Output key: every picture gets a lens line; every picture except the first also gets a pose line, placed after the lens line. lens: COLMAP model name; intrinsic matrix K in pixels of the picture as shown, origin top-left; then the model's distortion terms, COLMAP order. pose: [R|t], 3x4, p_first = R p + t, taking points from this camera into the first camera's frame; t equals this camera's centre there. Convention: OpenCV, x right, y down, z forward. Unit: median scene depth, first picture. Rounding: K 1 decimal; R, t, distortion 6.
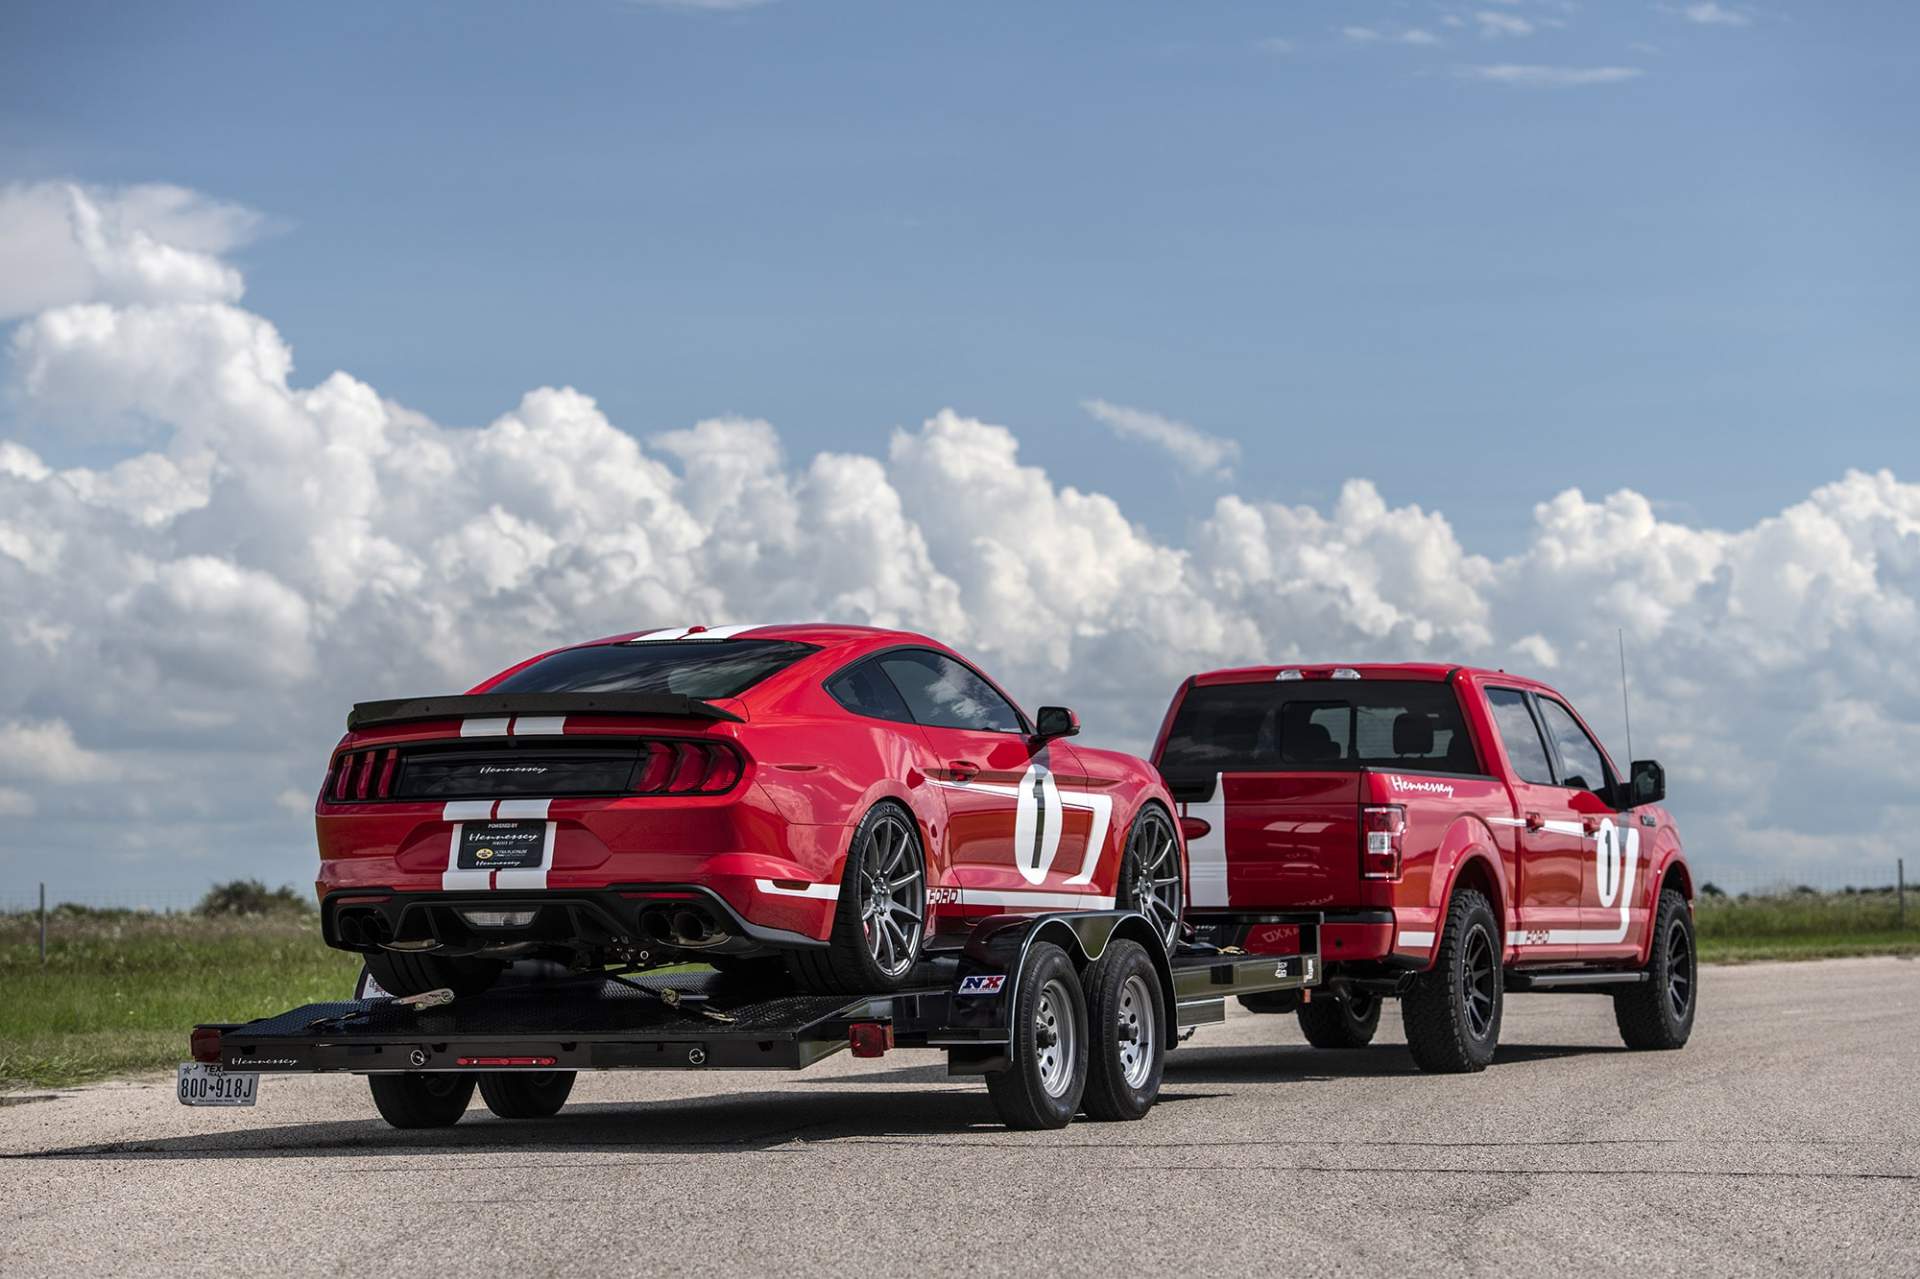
lens RADIAL K [[4544.8, 0, 854.6], [0, 4544.8, 639.9], [0, 0, 1]] dist [-0.005024, 0.424150]
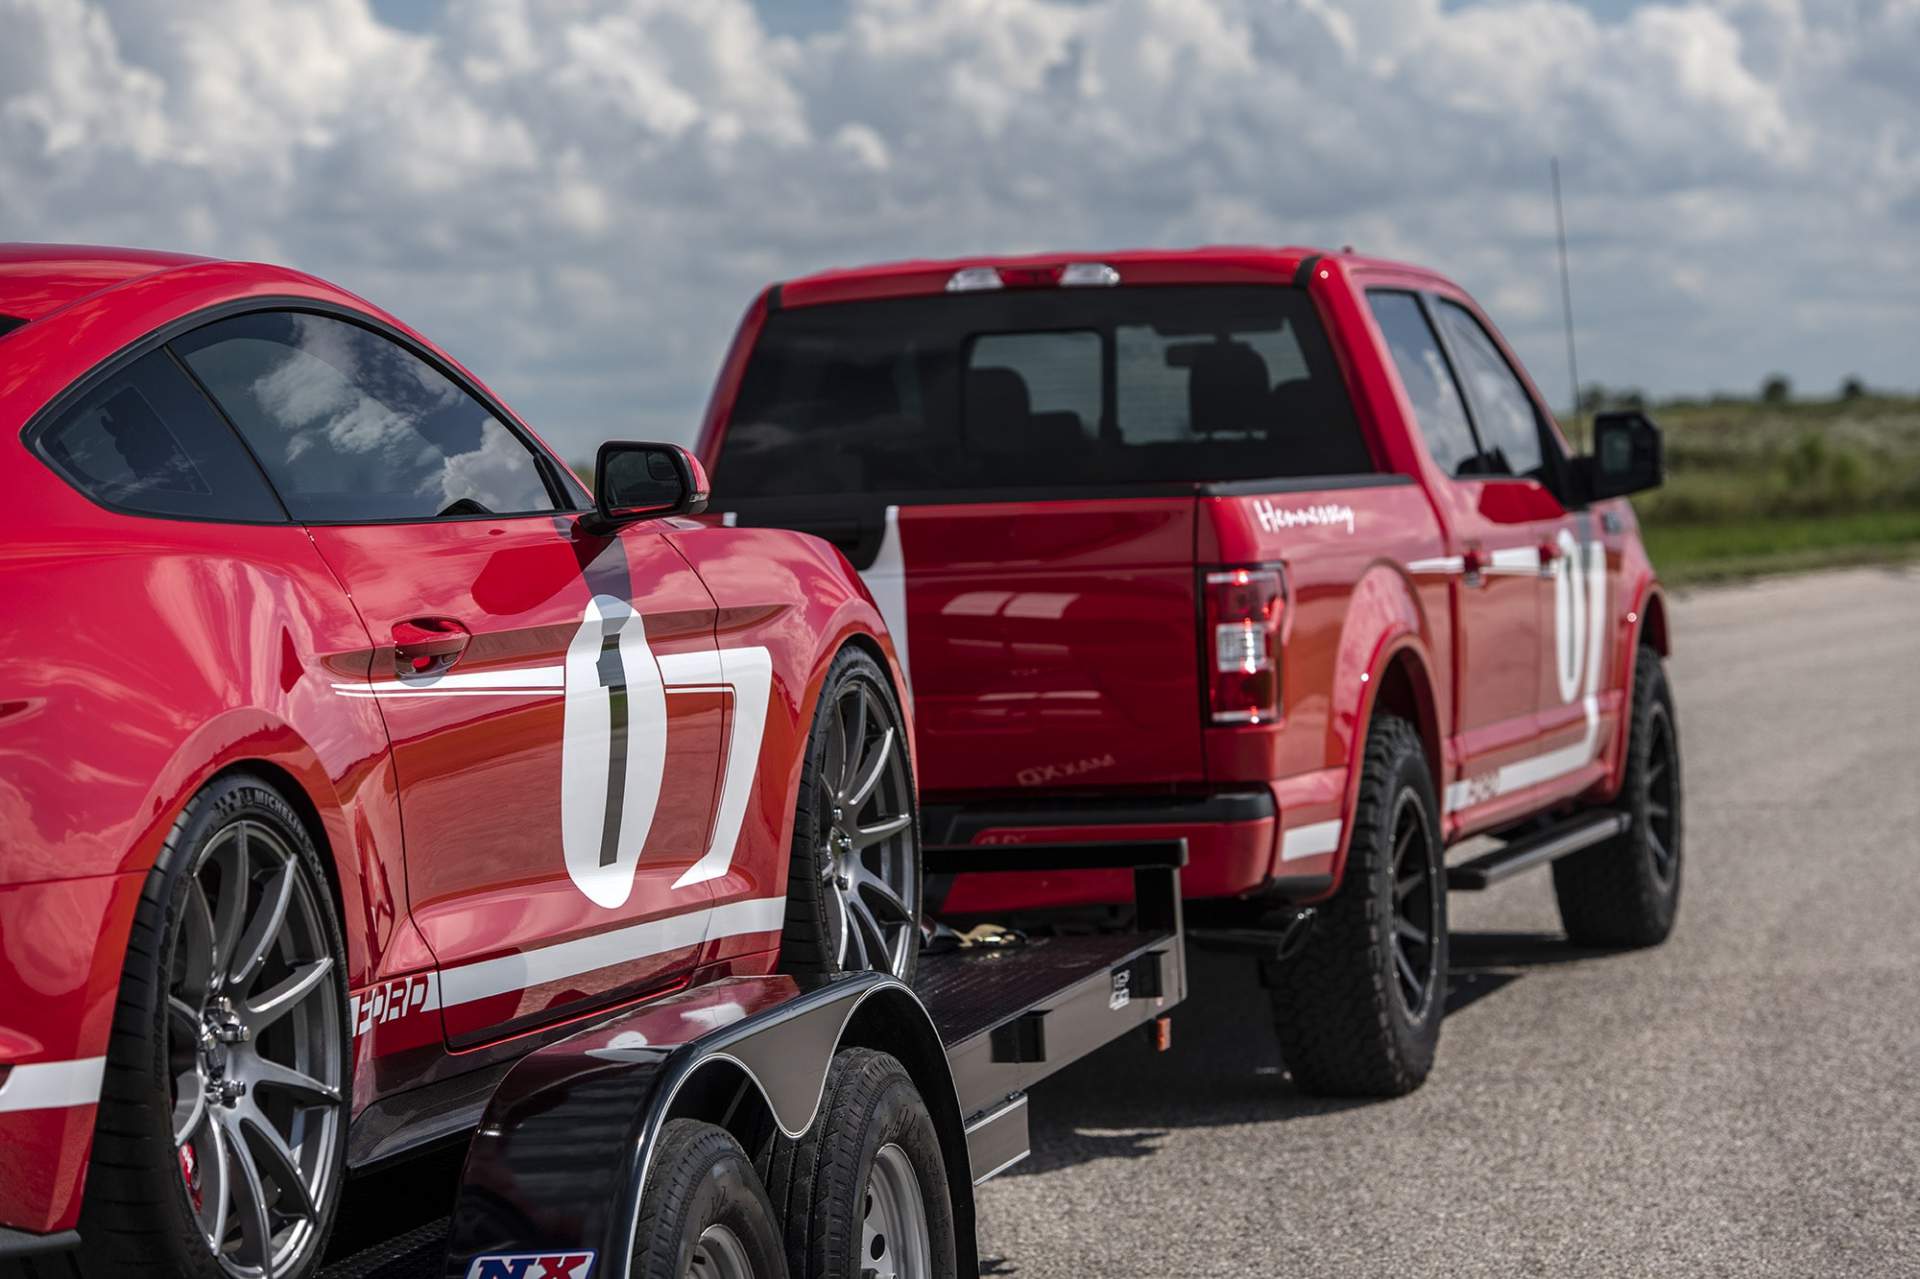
lens RADIAL K [[5702.2, 0, 960.0], [0, 5702.2, 639.5], [0, 0, 1]] dist [0.402257, 1.022430]
pose [[0.987051, -0.042245, 0.154746, -0.004642], [0.028959, 0.995776, 0.087128, -0.009436], [-0.157773, -0.081519, 0.984105, 0.490747]]
